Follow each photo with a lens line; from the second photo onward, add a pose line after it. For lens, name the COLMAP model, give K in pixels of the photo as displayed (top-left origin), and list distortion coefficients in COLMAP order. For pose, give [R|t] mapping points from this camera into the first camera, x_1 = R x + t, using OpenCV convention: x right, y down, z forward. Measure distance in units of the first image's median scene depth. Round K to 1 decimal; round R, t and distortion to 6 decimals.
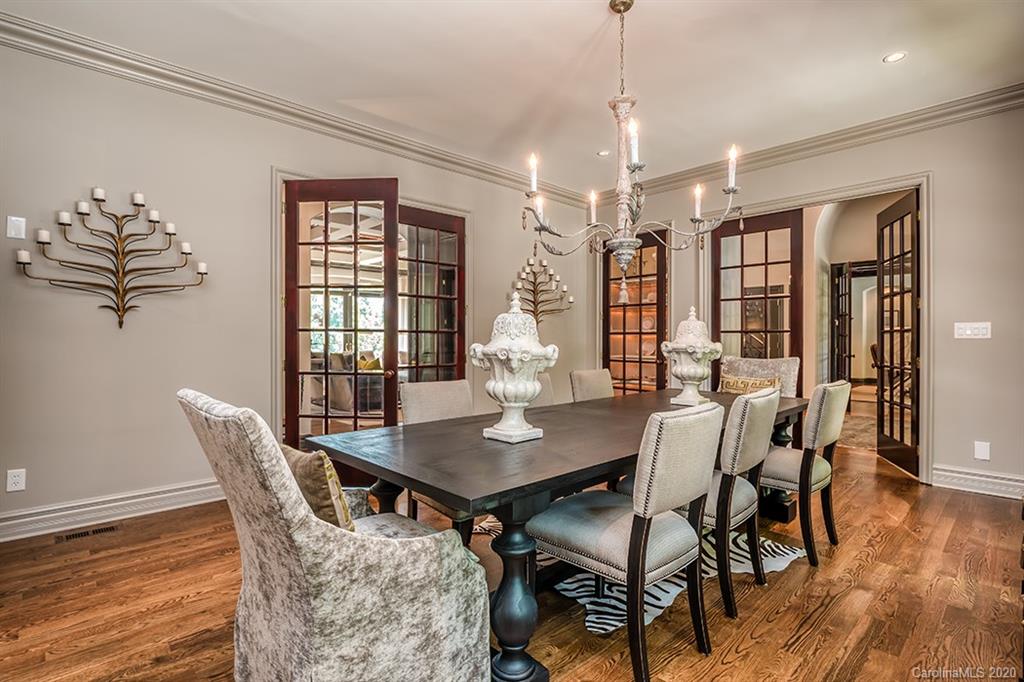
lens RADIAL K [[502.6, 0, 515.3], [0, 502.6, 338.9], [0, 0, 1]] dist [-0.008441, -0.002433]
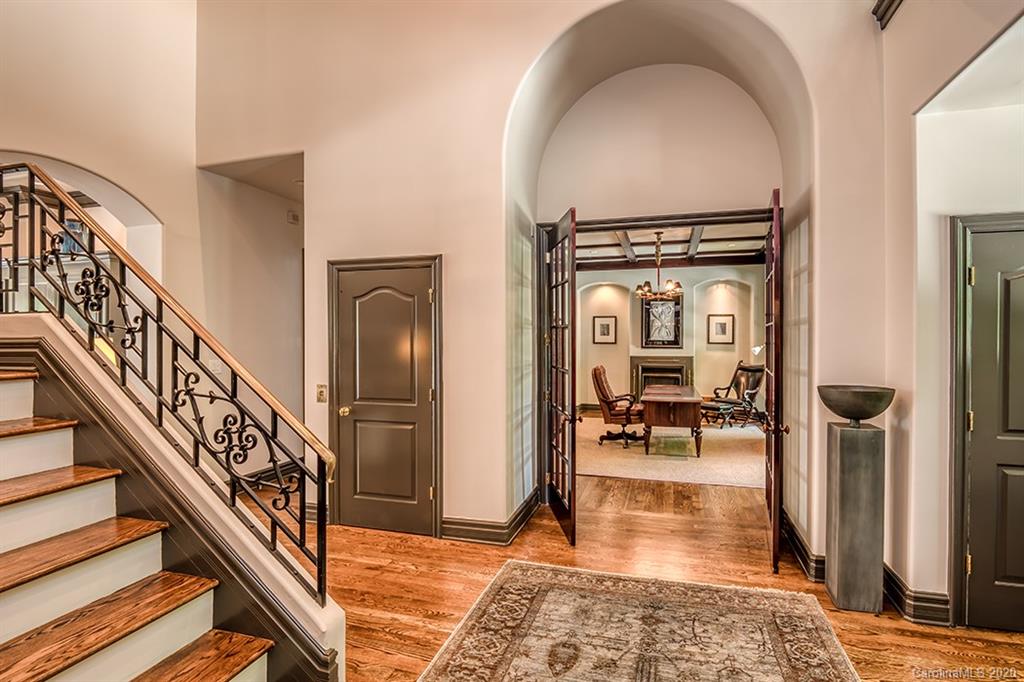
lens RADIAL K [[502.6, 0, 513.7], [0, 502.6, 341.0], [0, 0, 1]] dist [-0.008441, -0.002433]
pose [[0.874538, -0.003879, 0.484941, 0.404497], [0.004925, 0.999987, -0.000883, -0.035369], [-0.484931, 0.003160, 0.874546, 0.632510]]
